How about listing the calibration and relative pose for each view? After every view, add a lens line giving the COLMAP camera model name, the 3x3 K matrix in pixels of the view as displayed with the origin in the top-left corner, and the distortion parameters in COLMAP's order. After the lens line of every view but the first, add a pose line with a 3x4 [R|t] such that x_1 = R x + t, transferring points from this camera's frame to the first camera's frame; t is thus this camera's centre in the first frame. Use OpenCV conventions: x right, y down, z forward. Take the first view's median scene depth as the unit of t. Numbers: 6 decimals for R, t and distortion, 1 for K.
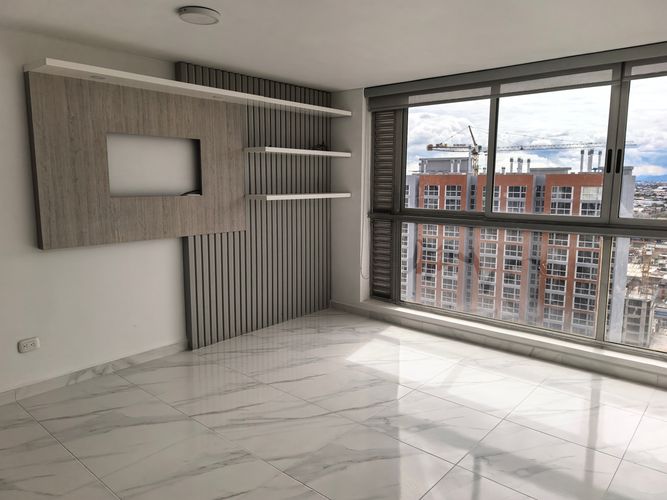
lens RADIAL K [[475.1, 0, 333.5], [0, 475.1, 250.0], [0, 0, 1]] dist [0.013097, 0.000567]
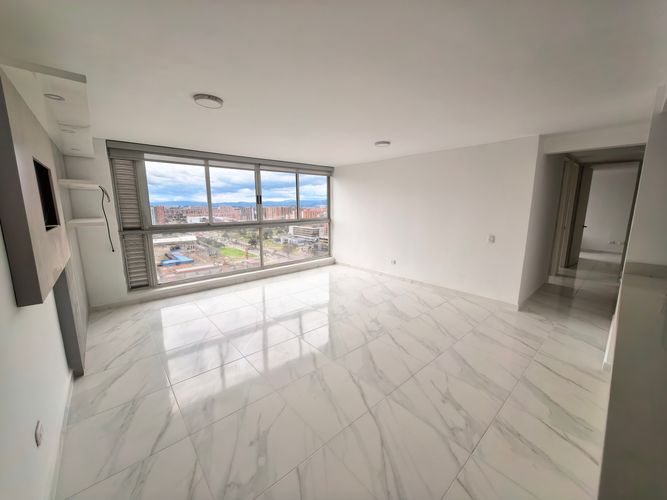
lens RADIAL K [[256.5, 0, 333.5], [0, 256.5, 250.0], [0, 0, 1]] dist [-0.006977, -0.000308]
pose [[0.132531, -0.174243, 0.975743, -0.709076], [0.145443, 0.977190, 0.154746, -0.061633], [-0.980450, 0.121406, 0.154850, 0.344759]]
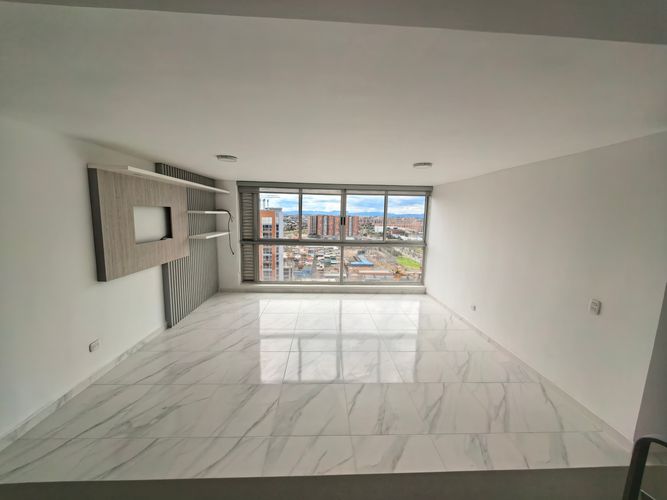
lens RADIAL K [[256.5, 0, 333.5], [0, 256.5, 250.0], [0, 0, 1]] dist [-0.006977, -0.000308]
pose [[0.724252, -0.078921, 0.685004, -0.481079], [0.077949, 0.996431, 0.032386, -0.055543], [-0.685116, 0.029940, 0.727819, -0.092614]]
